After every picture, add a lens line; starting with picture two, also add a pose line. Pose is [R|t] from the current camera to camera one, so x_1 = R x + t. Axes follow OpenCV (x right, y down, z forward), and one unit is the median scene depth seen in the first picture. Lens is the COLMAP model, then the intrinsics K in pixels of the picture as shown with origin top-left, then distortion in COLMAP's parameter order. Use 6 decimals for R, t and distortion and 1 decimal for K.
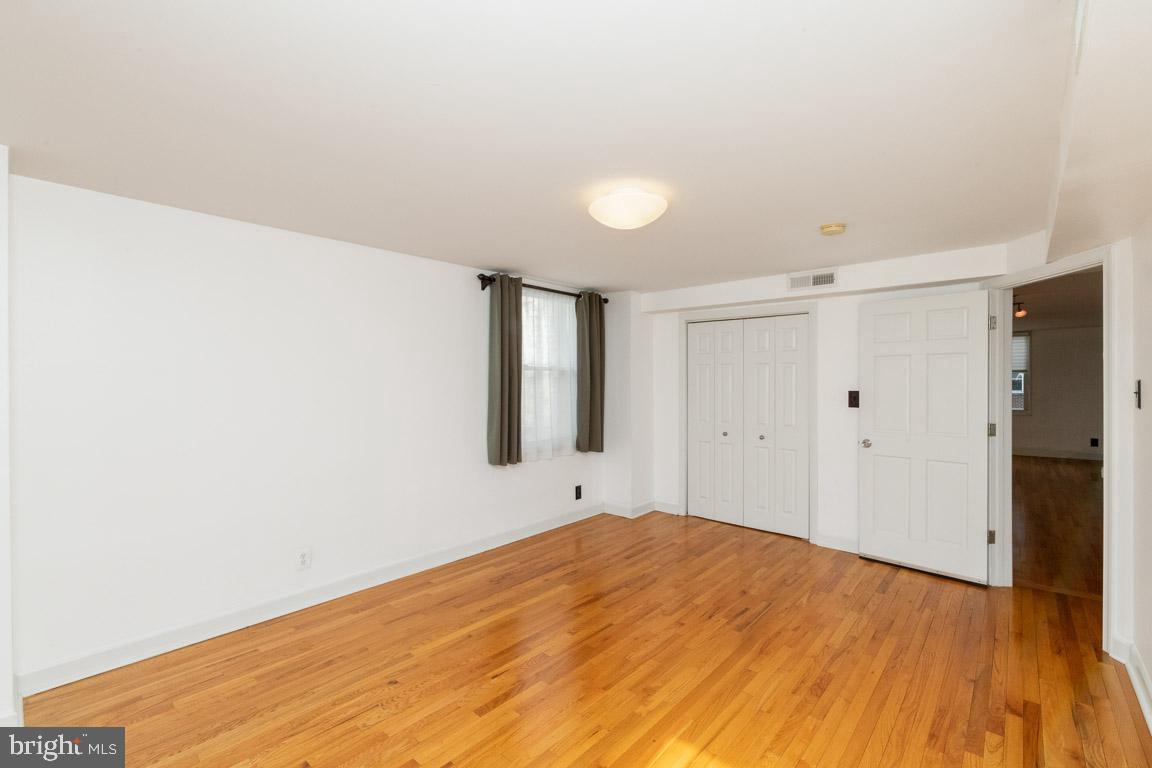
lens RADIAL K [[499.9, 0, 578.5], [0, 499.9, 386.9], [0, 0, 1]] dist [0.000666, -0.000017]
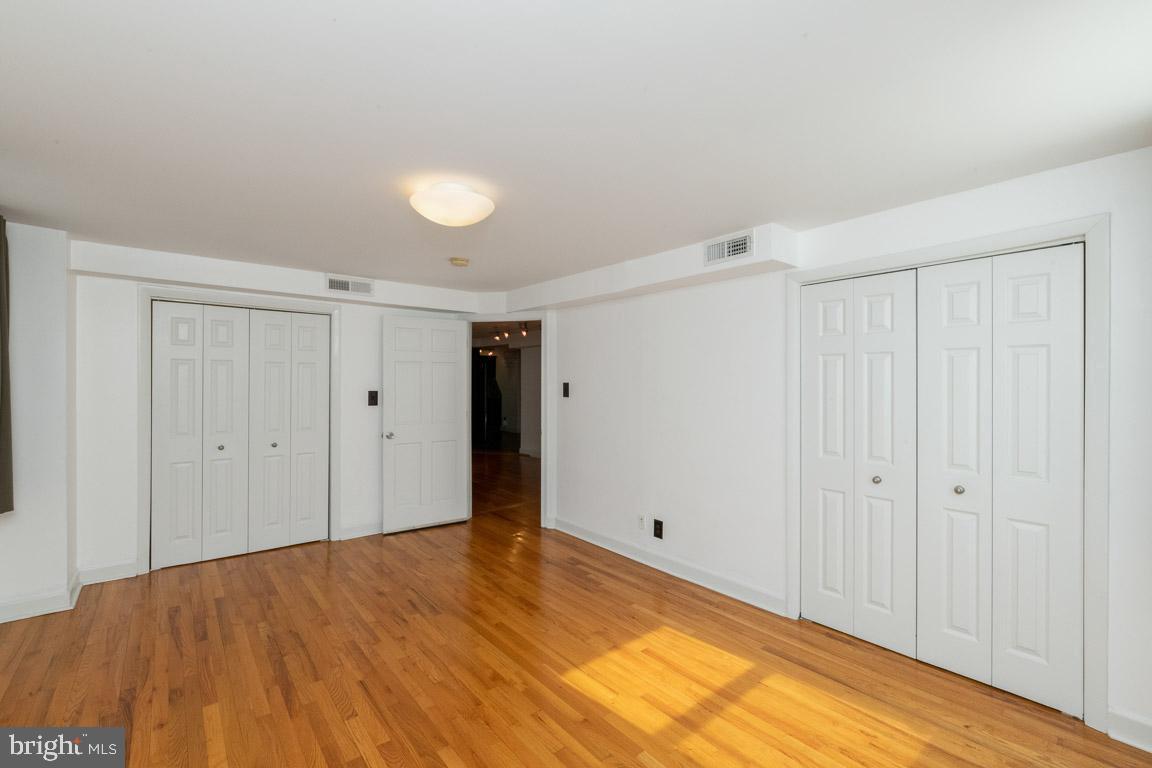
lens RADIAL K [[494.3, 0, 579.6], [0, 494.3, 379.8], [0, 0, 1]] dist [-0.000796, 0.000010]
pose [[0.151237, 0.003960, 0.988490, -0.518106], [0.005649, 0.999972, -0.004871, -0.009354], [-0.988481, 0.006321, 0.151210, 0.397382]]
